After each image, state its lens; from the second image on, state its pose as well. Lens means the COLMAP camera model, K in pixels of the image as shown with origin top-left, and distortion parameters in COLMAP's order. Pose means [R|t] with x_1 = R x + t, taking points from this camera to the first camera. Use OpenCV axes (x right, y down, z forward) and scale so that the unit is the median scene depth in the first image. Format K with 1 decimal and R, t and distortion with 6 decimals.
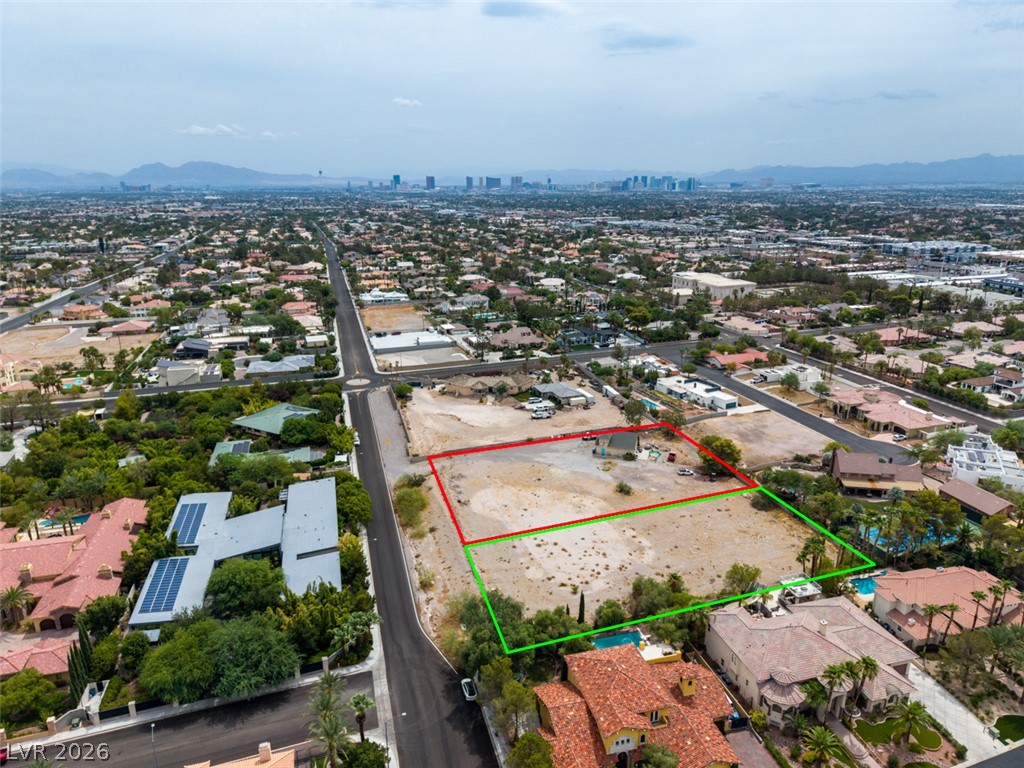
lens RADIAL K [[683.0, 0, 512.0], [0, 683.0, 384.0], [0, 0, 1]] dist [0.046152, -0.053415]
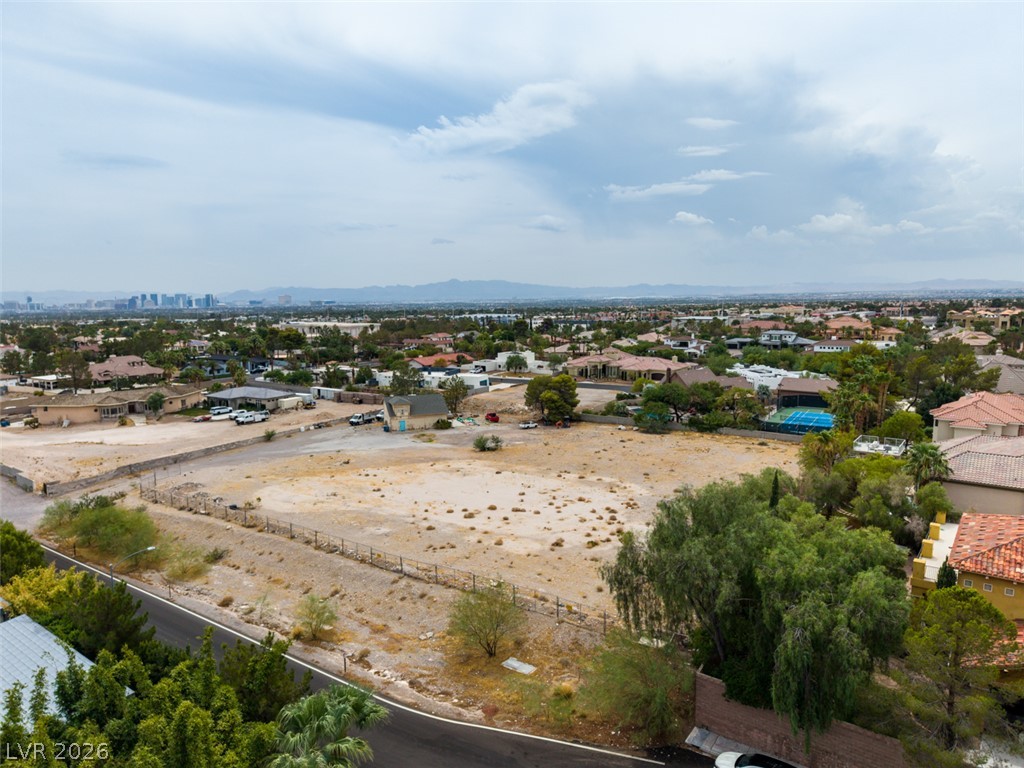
lens RADIAL K [[683.0, 0, 512.0], [0, 683.0, 384.0], [0, 0, 1]] dist [0.046152, -0.053415]
pose [[0.787495, -0.085411, 0.610374, -0.146160], [0.187025, 0.976769, -0.104615, 0.121801], [-0.587259, 0.196539, 0.785175, 0.343045]]
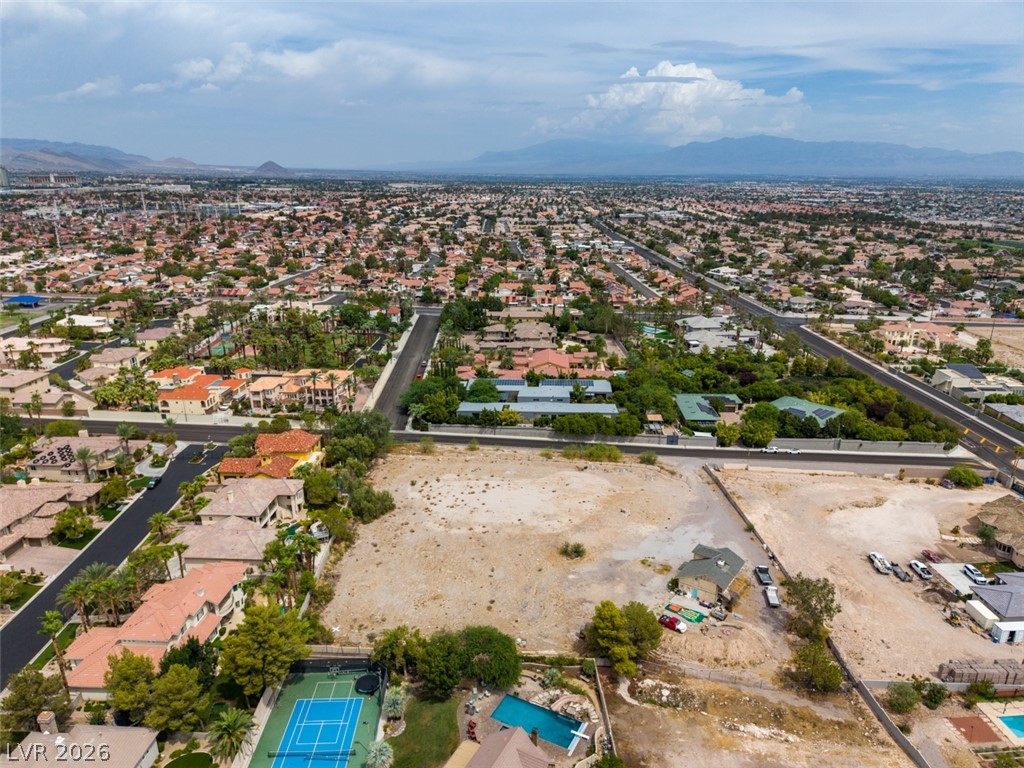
lens RADIAL K [[683.0, 0, 512.0], [0, 683.0, 384.0], [0, 0, 1]] dist [0.046152, -0.053415]
pose [[-0.322833, 0.286378, -0.902090, 0.631233], [-0.271066, 0.885221, 0.378030, -0.227317], [0.906809, 0.366566, -0.208151, 0.746050]]
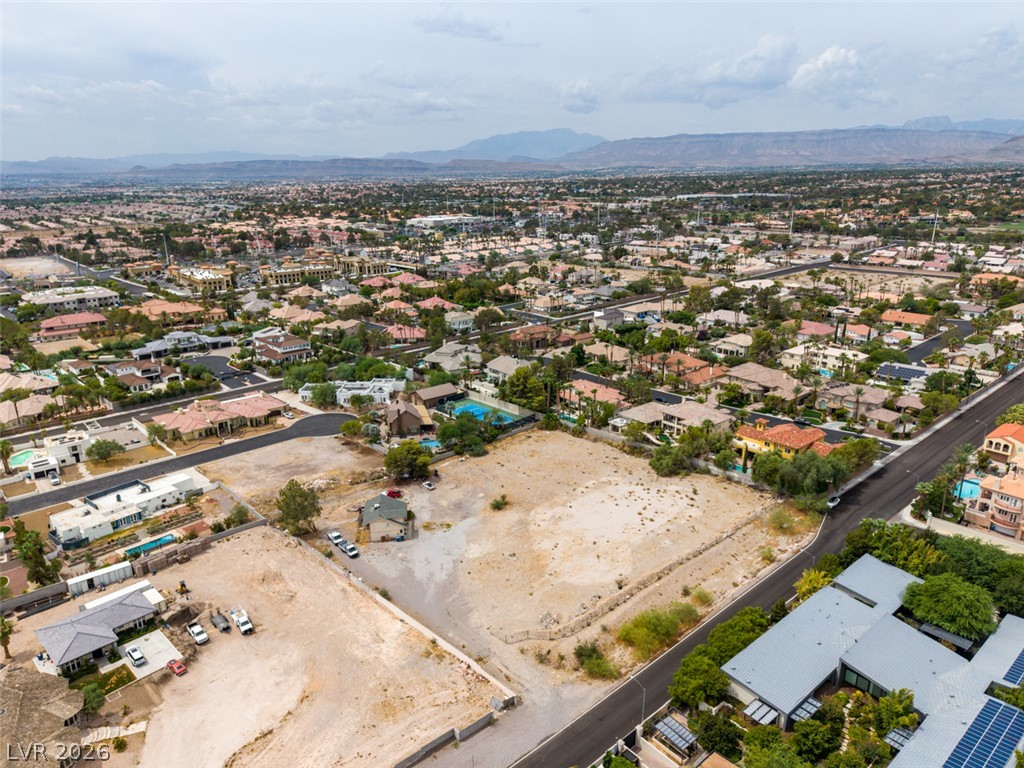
lens RADIAL K [[683.0, 0, 512.0], [0, 683.0, 384.0], [0, 0, 1]] dist [0.046152, -0.053415]
pose [[-0.427266, -0.264936, 0.864438, -0.450439], [0.268663, 0.875712, 0.401184, -0.267892], [-0.863286, 0.403655, -0.302984, 0.873030]]
